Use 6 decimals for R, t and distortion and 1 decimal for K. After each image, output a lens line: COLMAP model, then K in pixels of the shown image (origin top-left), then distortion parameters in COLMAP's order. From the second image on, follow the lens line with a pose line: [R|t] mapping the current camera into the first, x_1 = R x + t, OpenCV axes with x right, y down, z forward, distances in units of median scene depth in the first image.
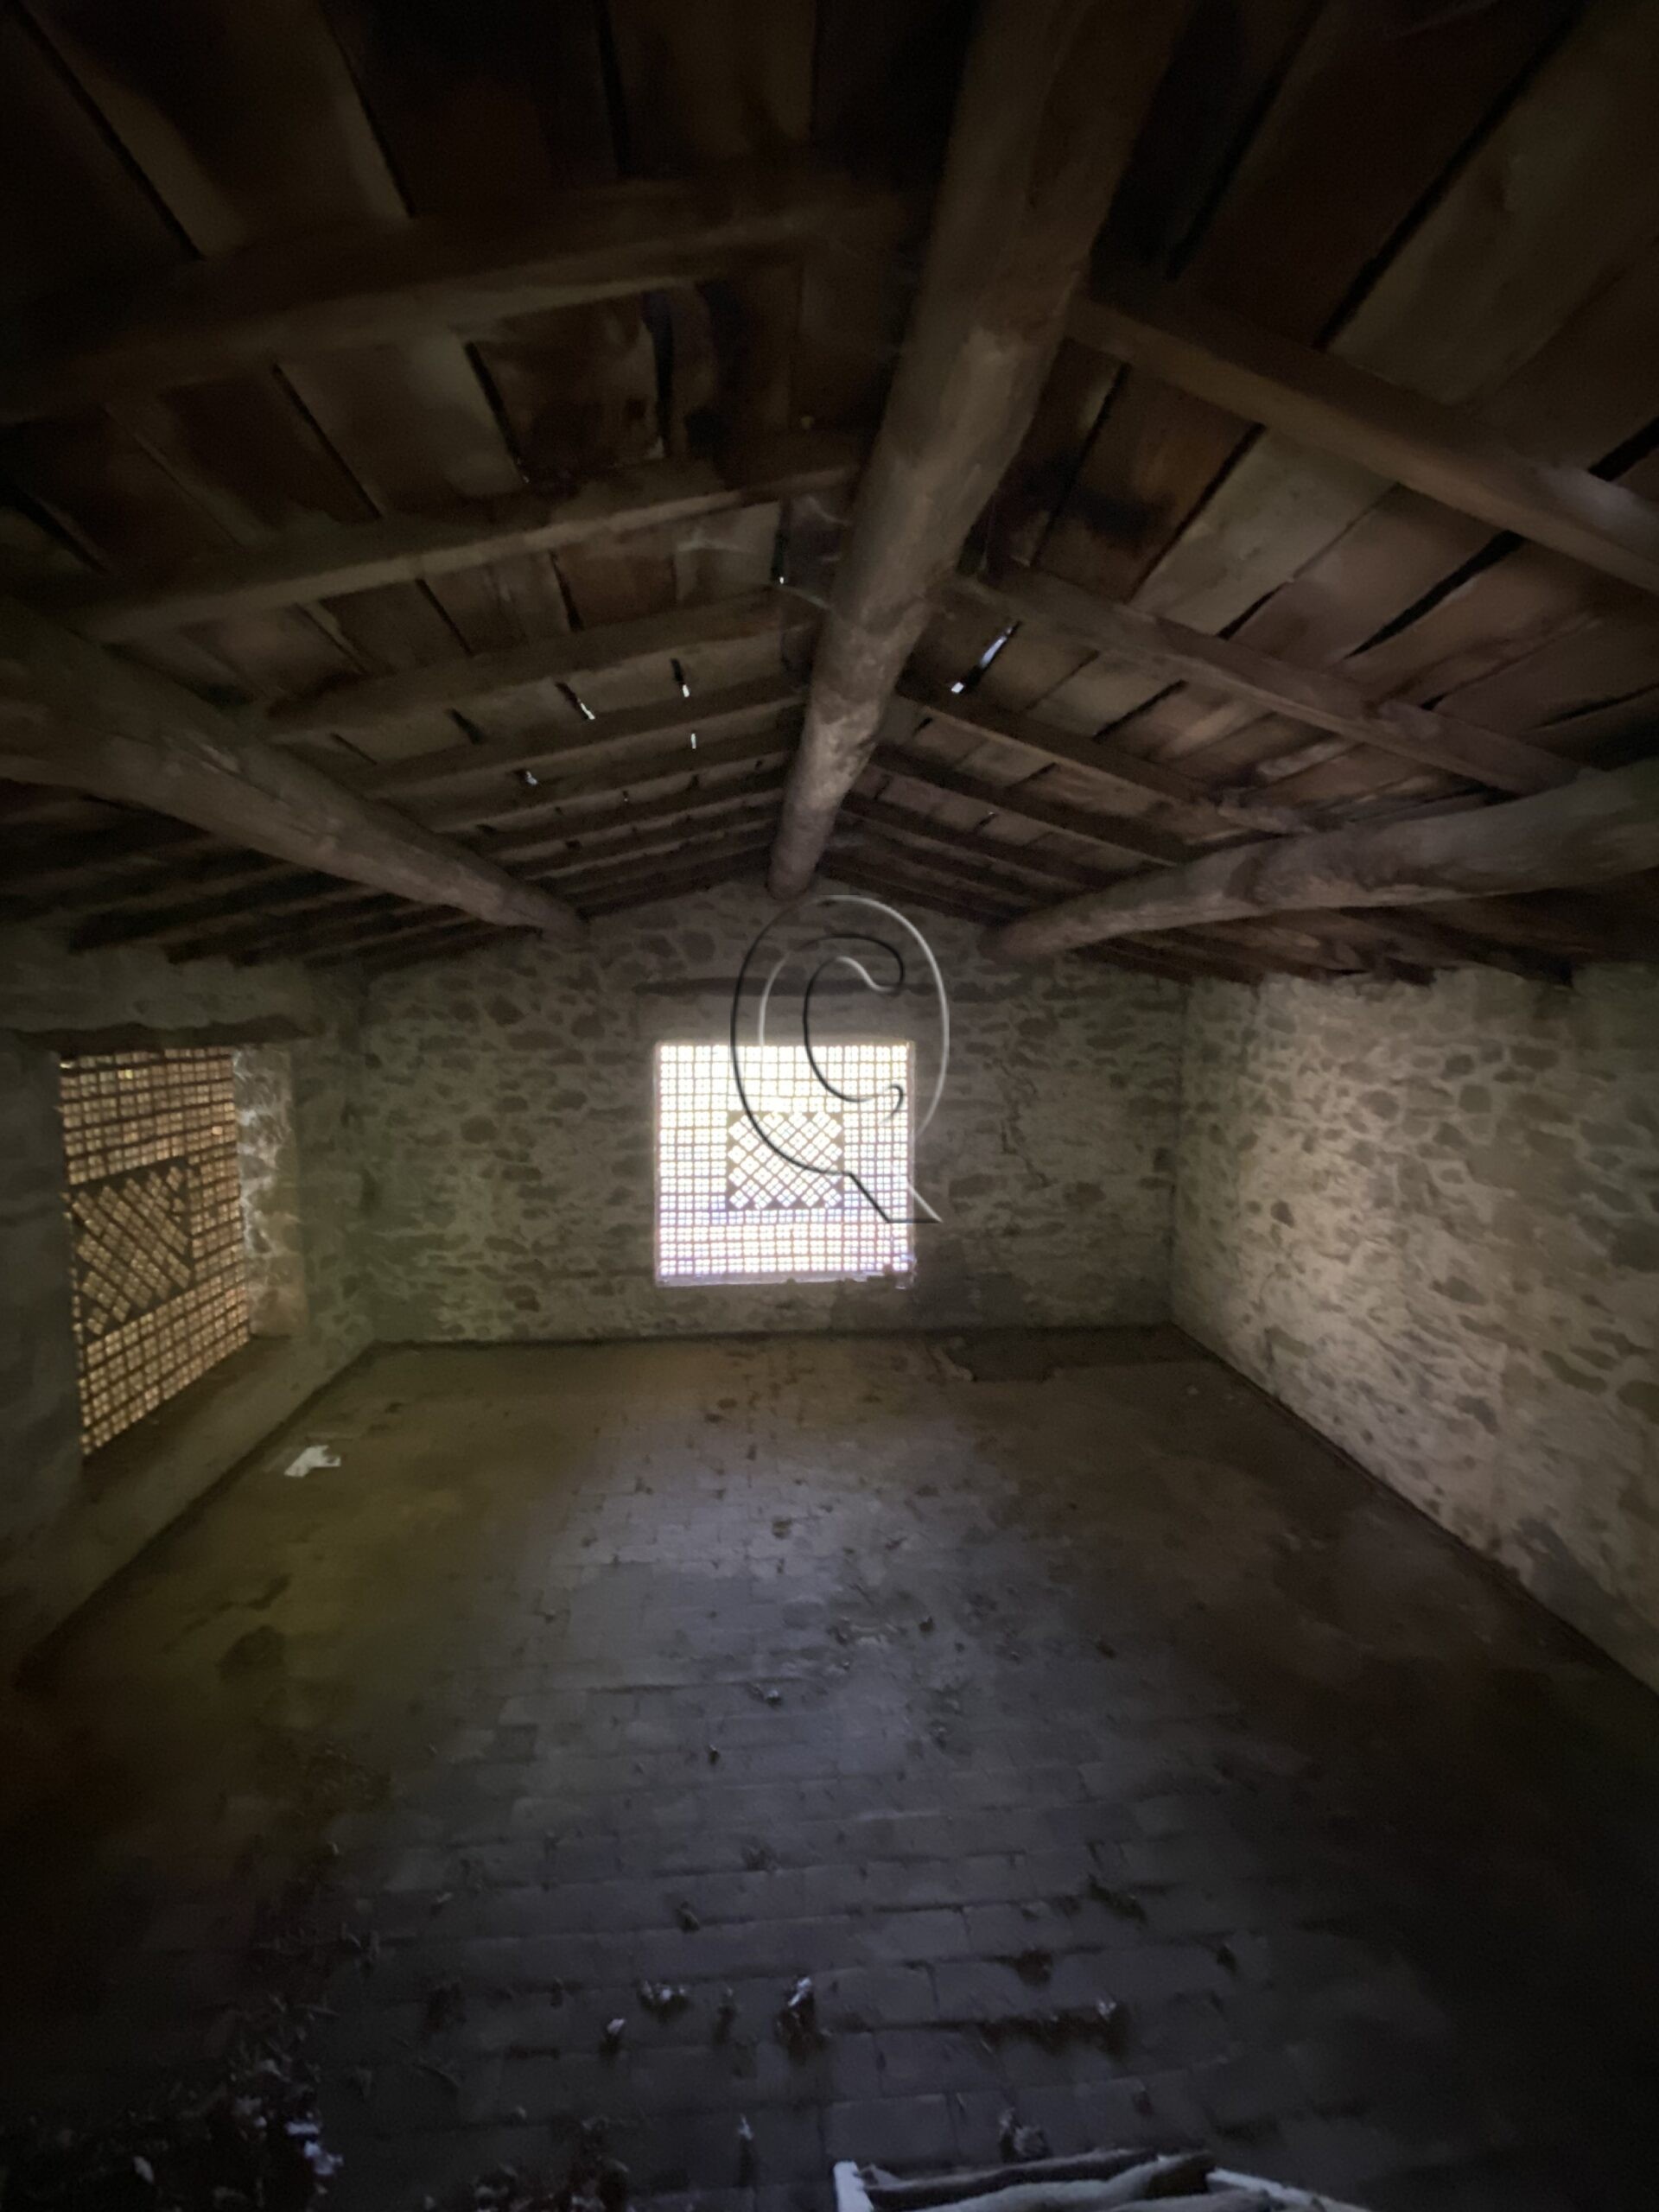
lens RADIAL K [[946.2, 0, 828.1], [0, 946.2, 1063.1], [0, 0, 1]] dist [0.063502, -0.000487]
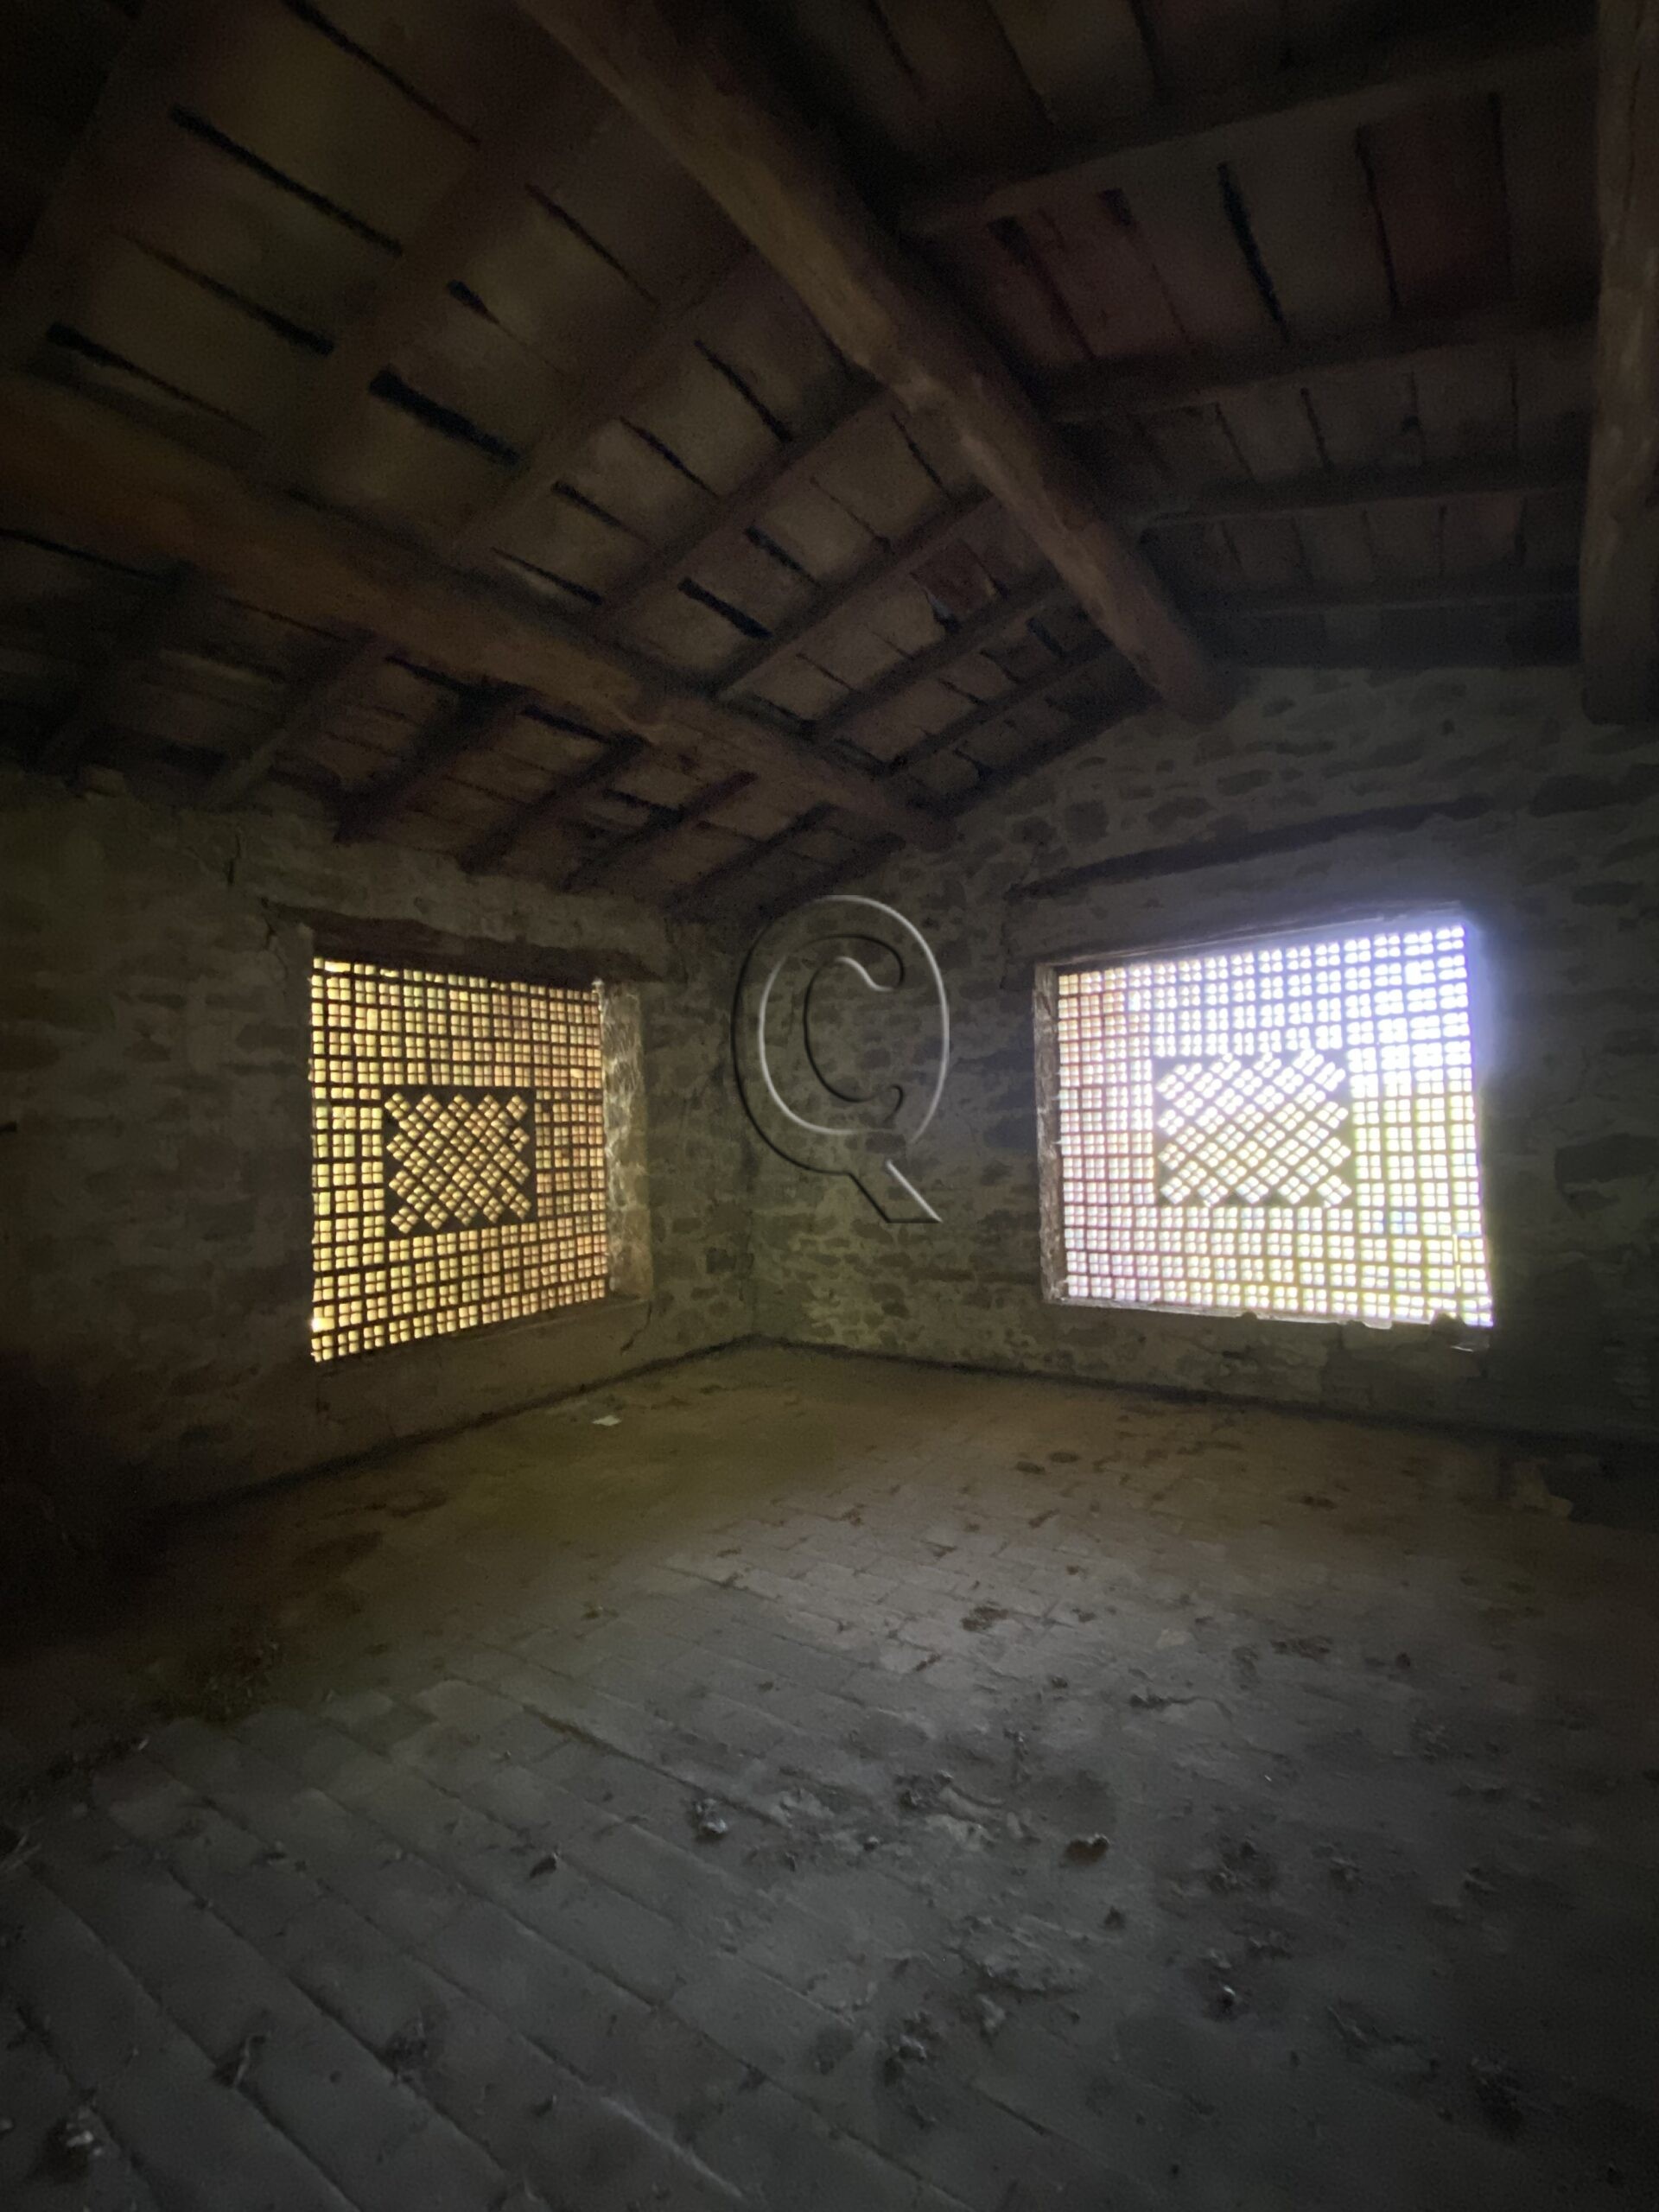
lens RADIAL K [[1043.3, 0, 829.5], [0, 1043.3, 1092.6], [0, 0, 1]] dist [0.050817, -0.003633]
pose [[0.758013, -0.059347, -0.649534, 0.252517], [-0.004688, 0.995330, -0.096413, 0.182418], [0.652223, 0.076127, 0.754195, 0.342627]]
